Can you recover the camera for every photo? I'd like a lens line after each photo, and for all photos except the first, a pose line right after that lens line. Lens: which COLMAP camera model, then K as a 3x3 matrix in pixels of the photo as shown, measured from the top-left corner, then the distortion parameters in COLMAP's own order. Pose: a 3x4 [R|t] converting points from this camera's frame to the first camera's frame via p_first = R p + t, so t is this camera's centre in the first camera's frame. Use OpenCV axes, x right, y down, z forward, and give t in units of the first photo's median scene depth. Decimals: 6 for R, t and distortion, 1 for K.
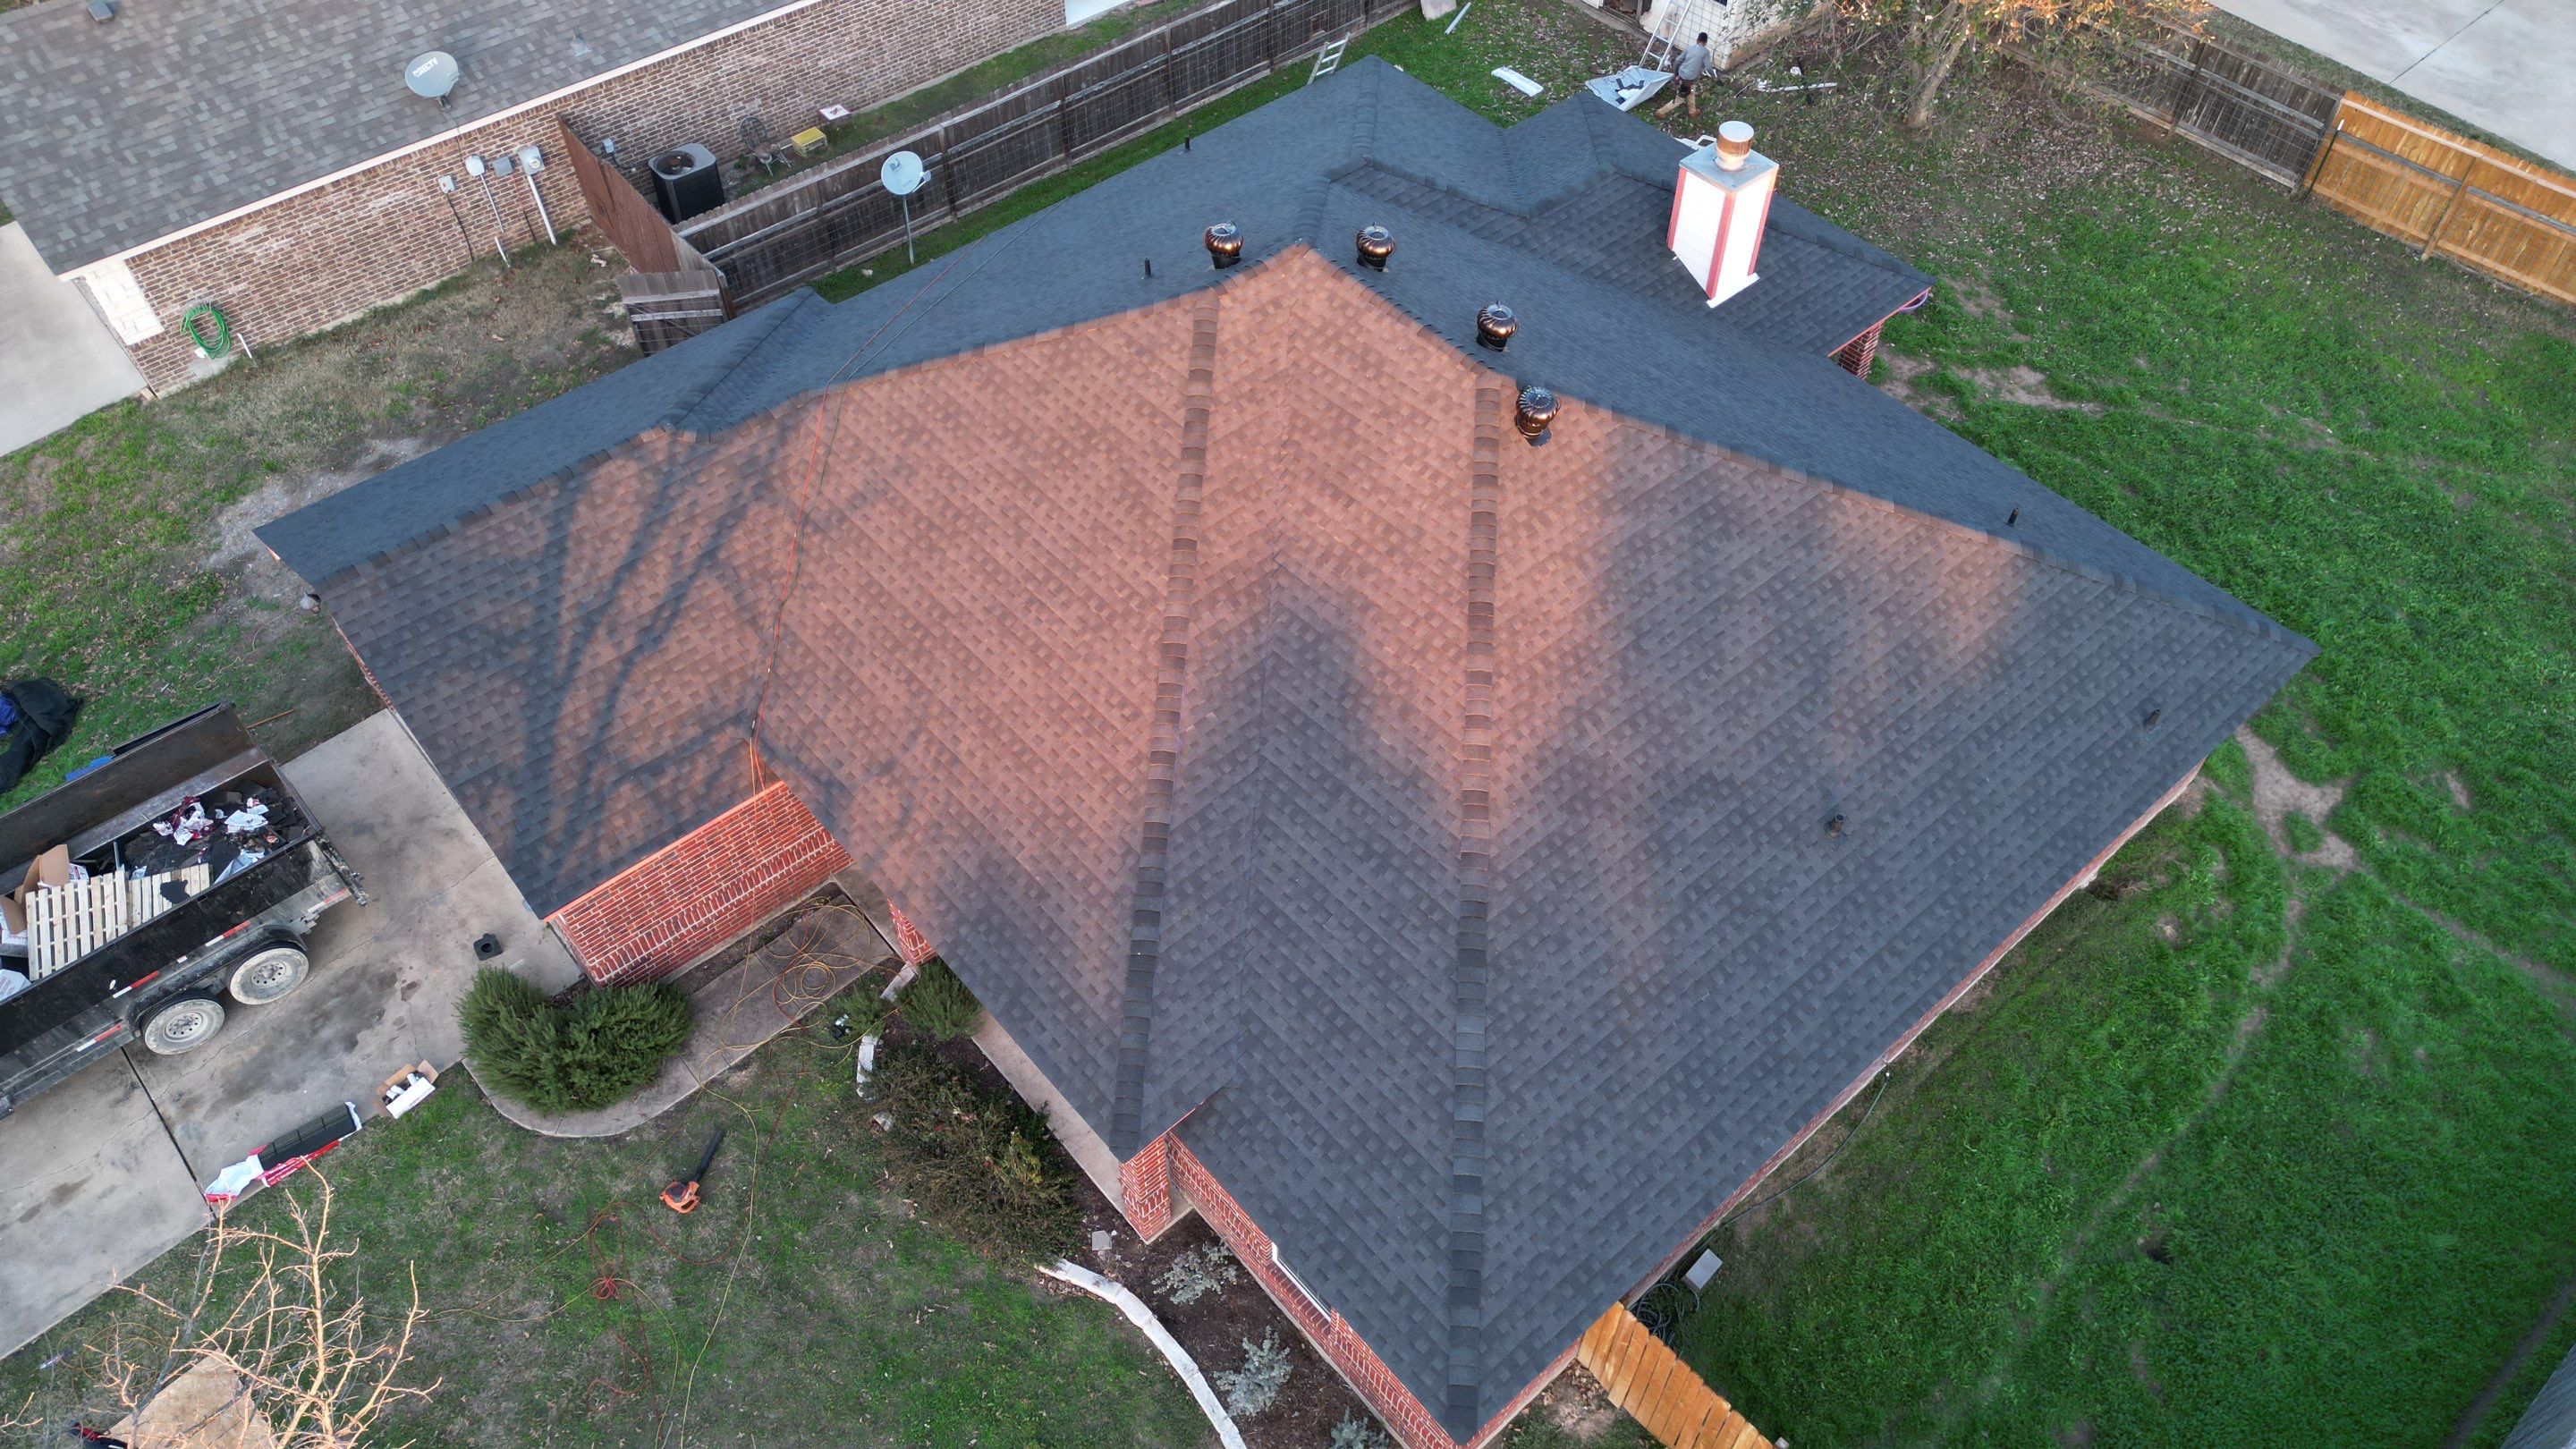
lens RADIAL K [[1800.1, 0, 1288.0], [0, 1800.1, 724.5], [0, 0, 1]] dist [0.073848, -0.066175]
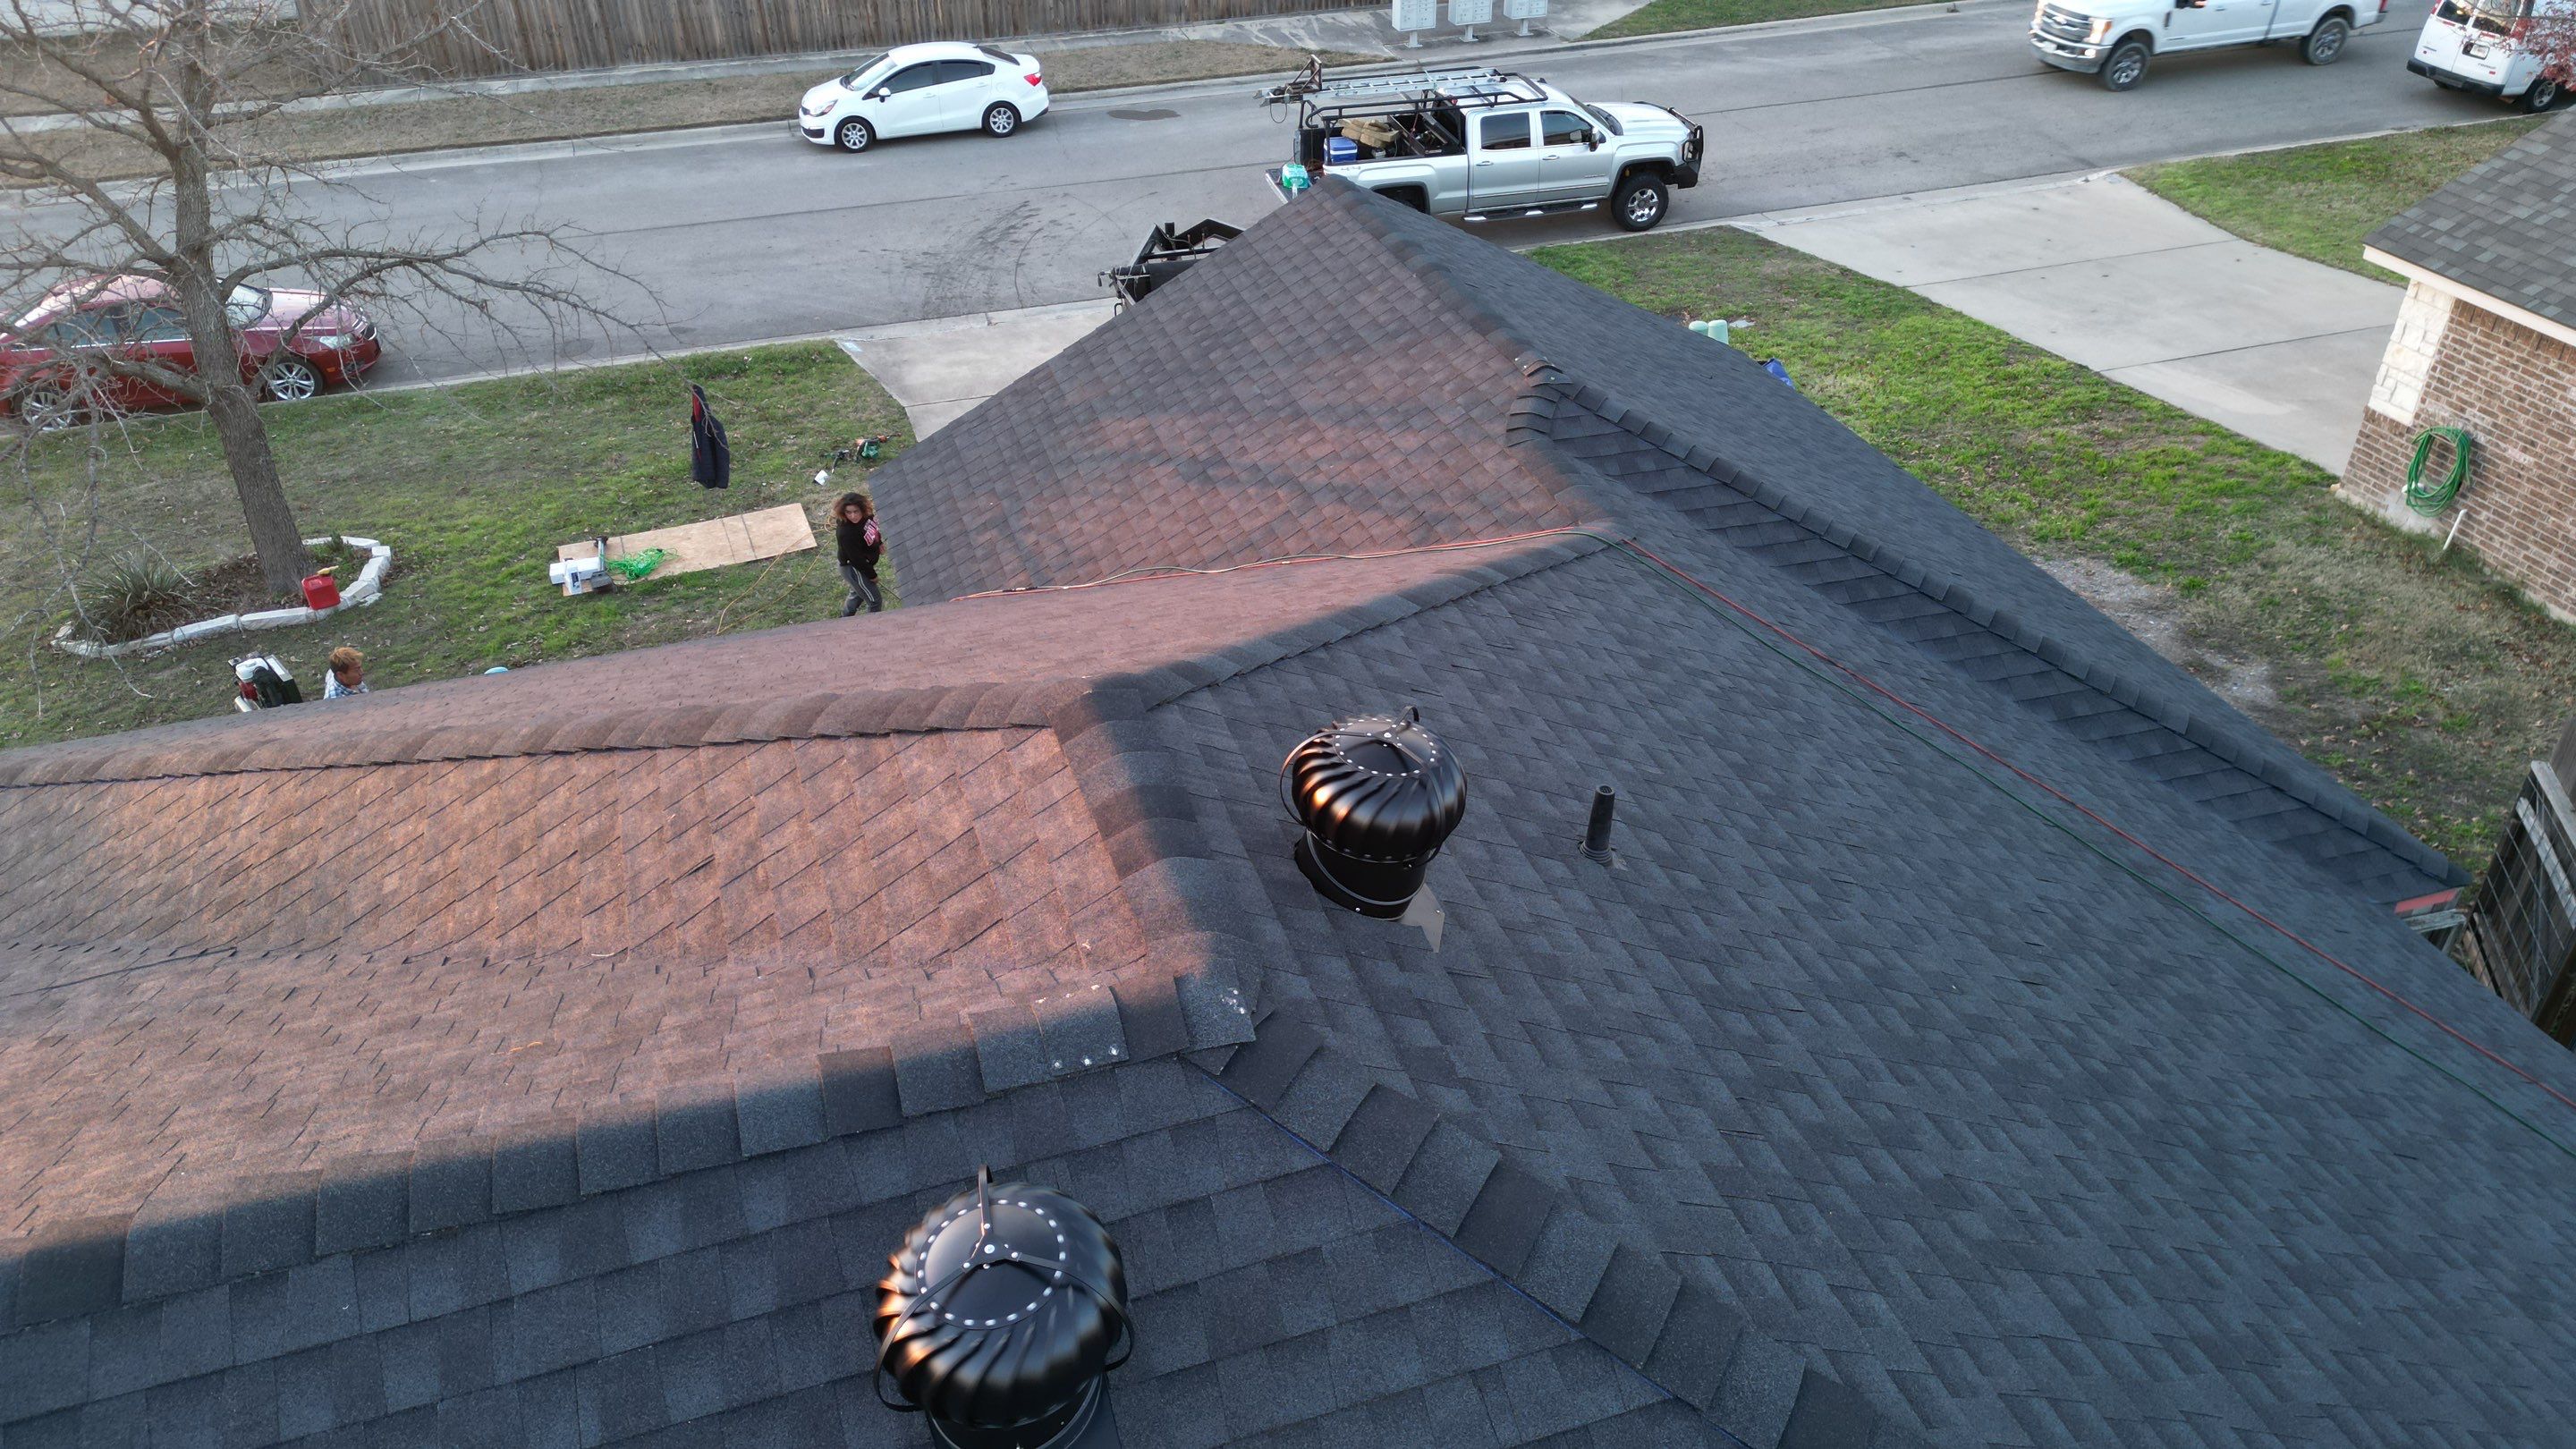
lens RADIAL K [[1792.5, 0, 1293.1], [0, 1792.5, 739.4], [0, 0, 1]] dist [0.103836, -0.115364]
pose [[-0.395611, 0.515705, -0.759960, 0.108799], [-0.693647, 0.374565, 0.615268, -0.327944], [0.601952, 0.770551, 0.209535, 0.779044]]
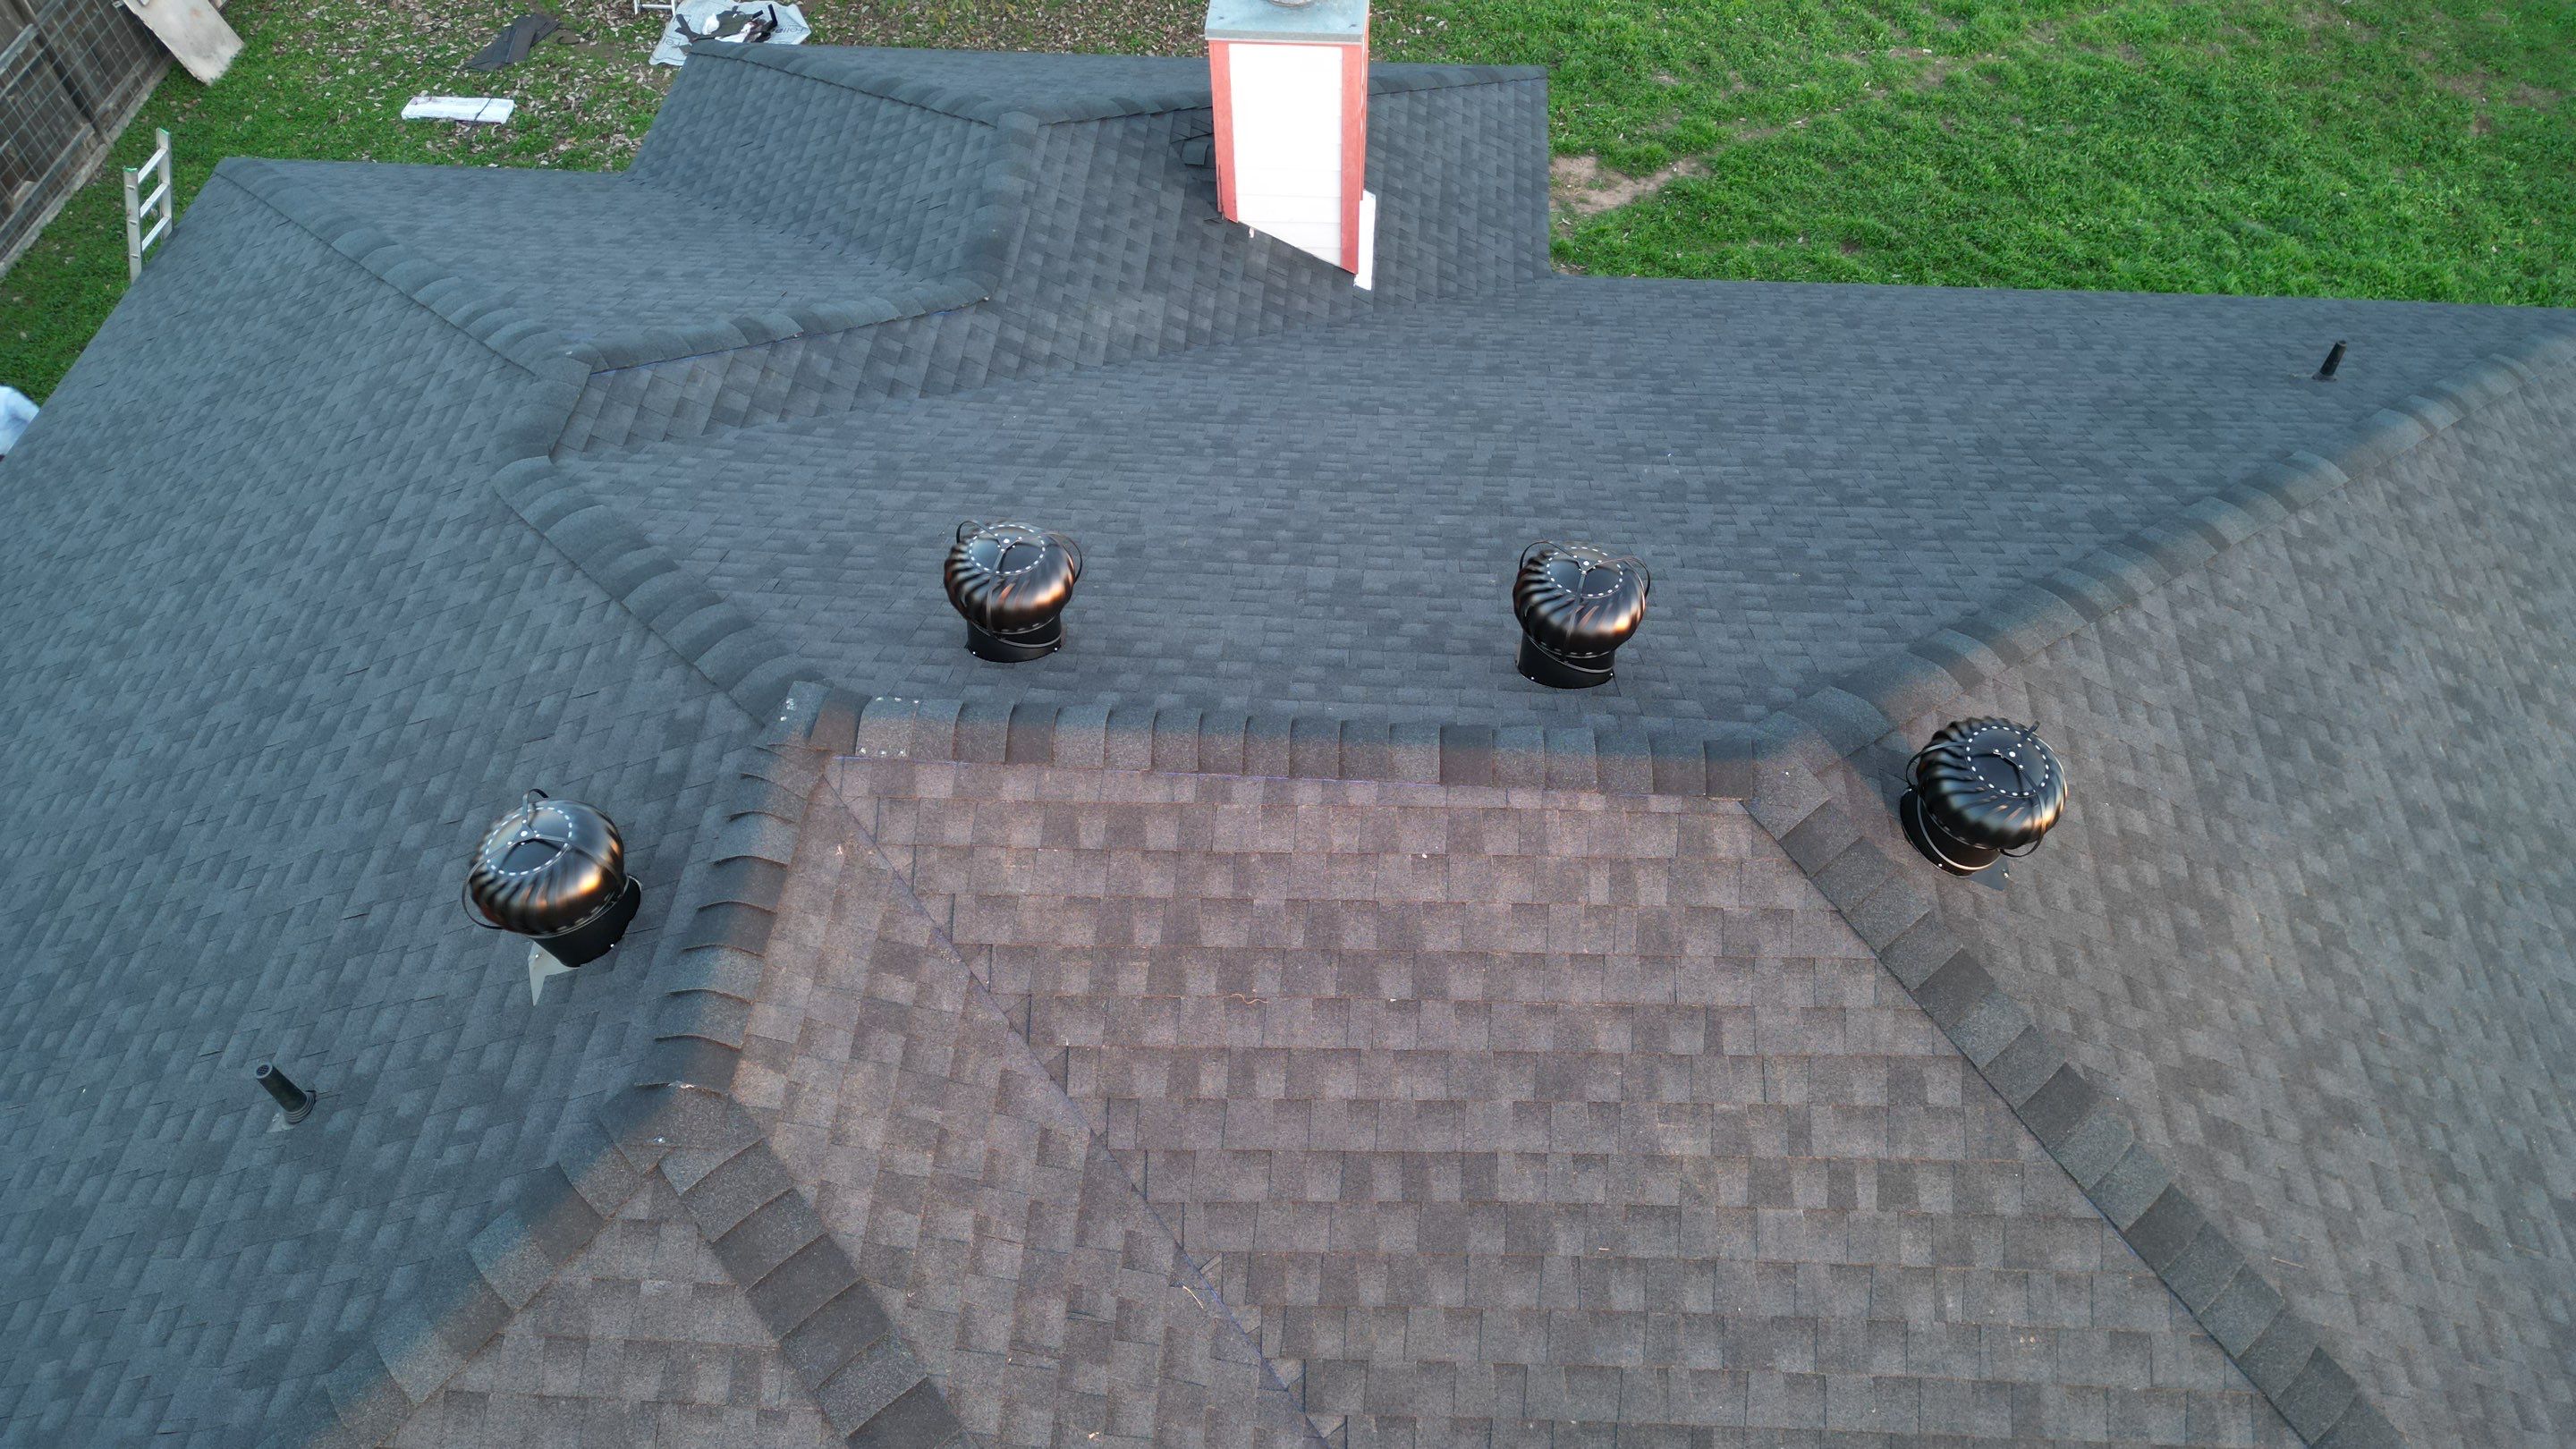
lens RADIAL K [[1794.2, 0, 1289.5], [0, 1794.2, 728.0], [0, 0, 1]] dist [0.087528, -0.088563]
pose [[0.707851, -0.558018, 0.433085, -0.051103], [0.543339, 0.821920, 0.170966, -0.223710], [-0.451364, 0.114293, 0.884990, 0.592491]]
